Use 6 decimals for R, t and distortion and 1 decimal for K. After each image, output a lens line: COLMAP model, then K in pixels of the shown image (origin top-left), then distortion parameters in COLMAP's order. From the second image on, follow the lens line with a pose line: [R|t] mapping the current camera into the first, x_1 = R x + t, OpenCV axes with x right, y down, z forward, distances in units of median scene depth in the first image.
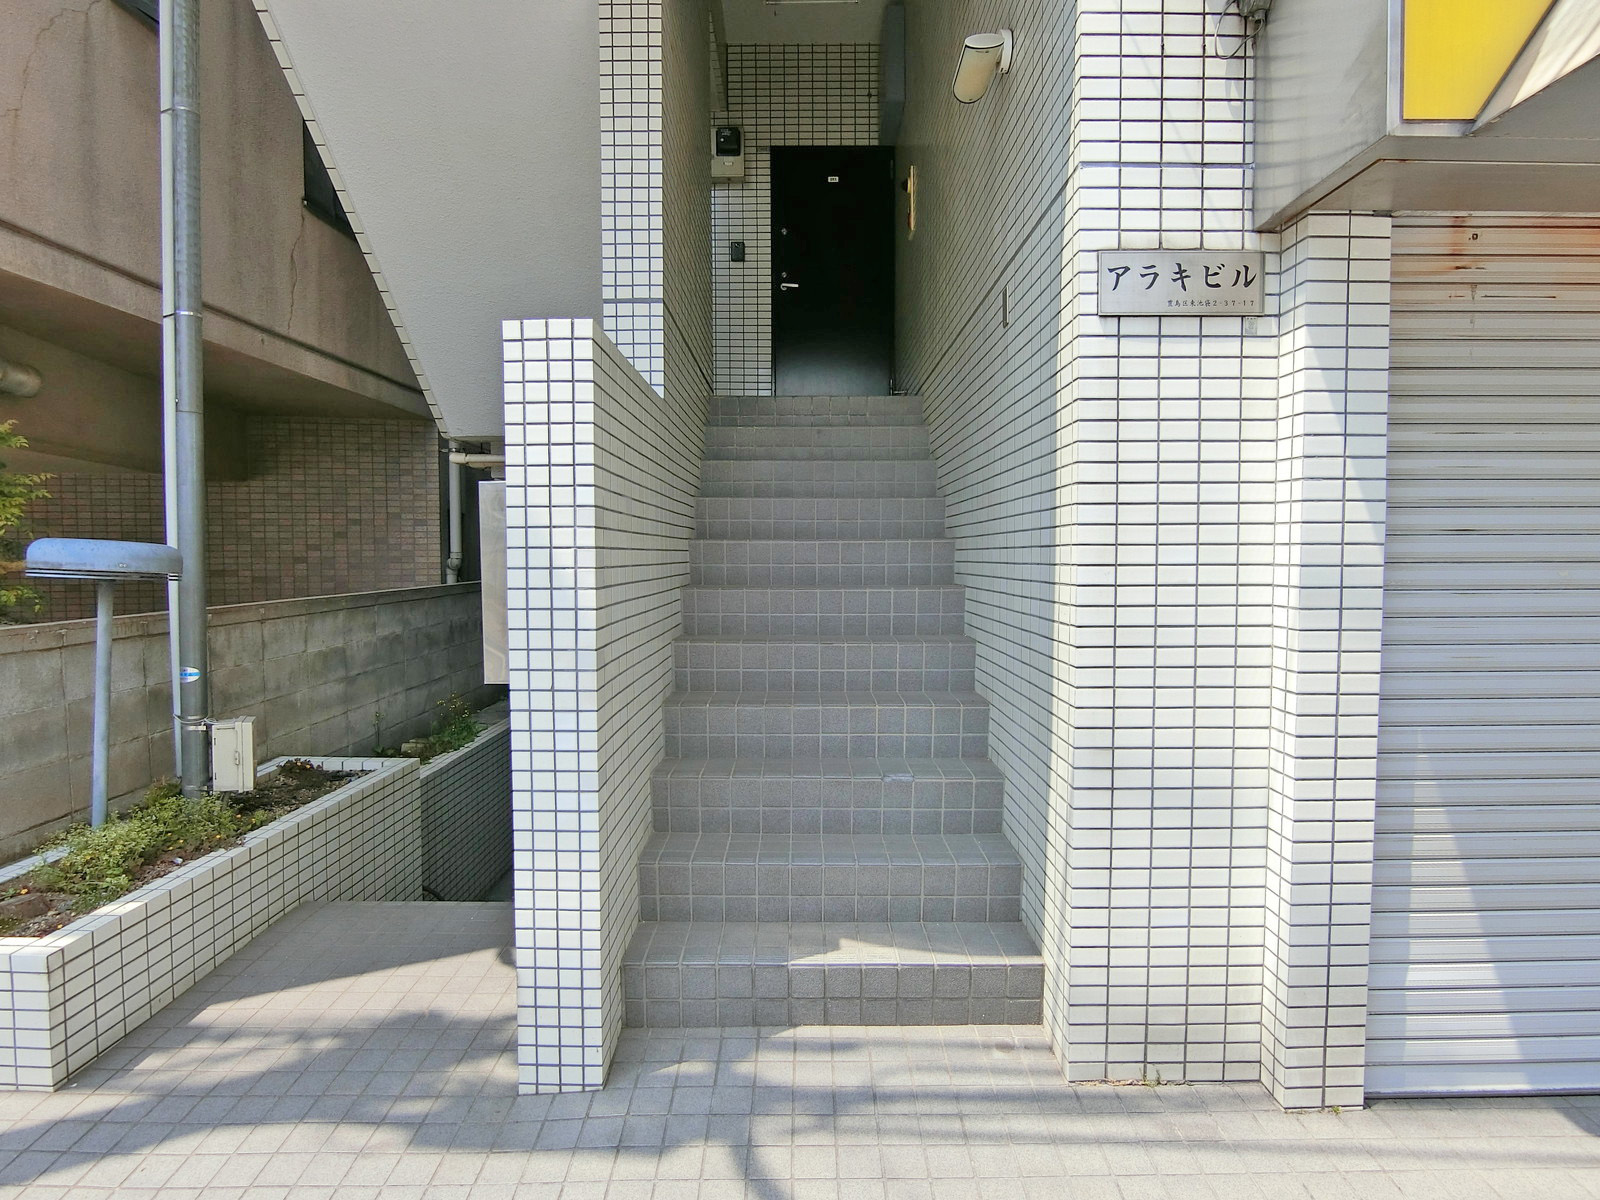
lens RADIAL K [[901.4, 0, 797.9], [0, 901.4, 596.2], [0, 0, 1]] dist [-0.014752, -0.002280]
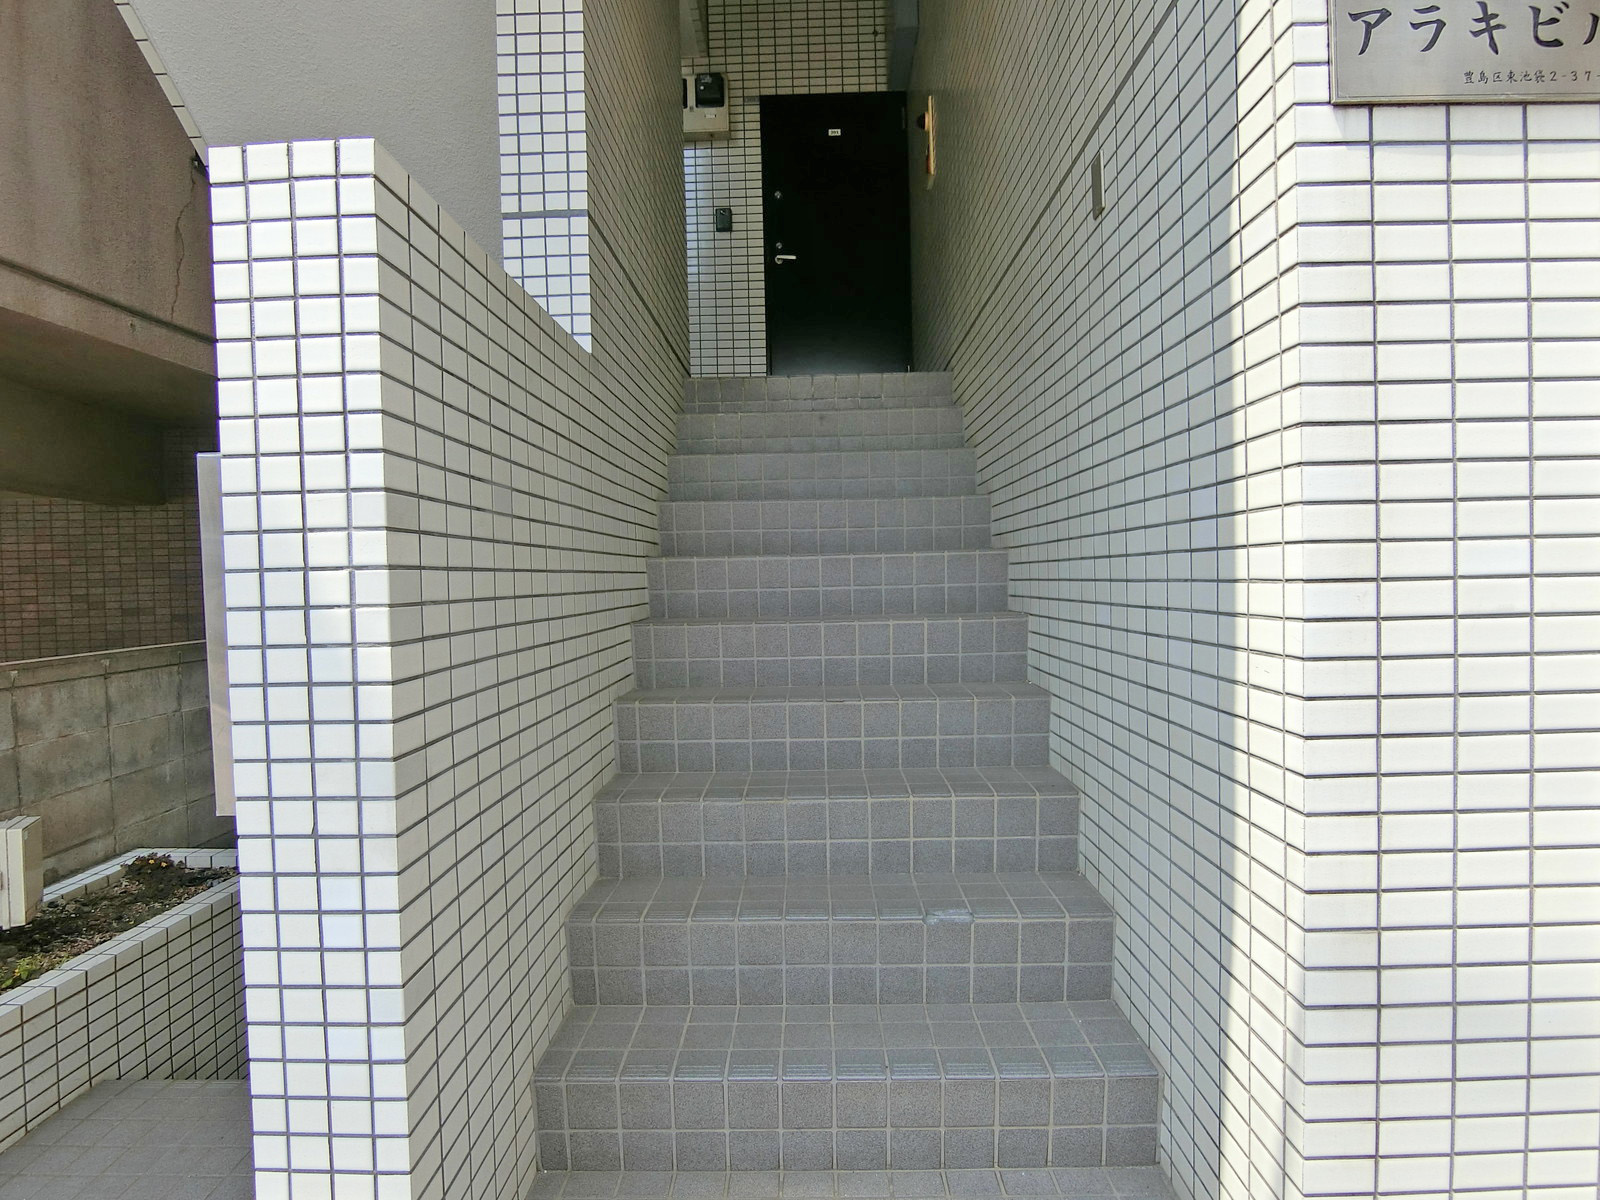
lens RADIAL K [[901.4, 0, 794.6], [0, 901.4, 597.2], [0, 0, 1]] dist [-0.014752, -0.002280]
pose [[0.999609, -0.020714, -0.018780, 0.018032], [0.020259, 0.999504, -0.024126, -0.013682], [0.019270, 0.023736, 0.999533, 0.348139]]
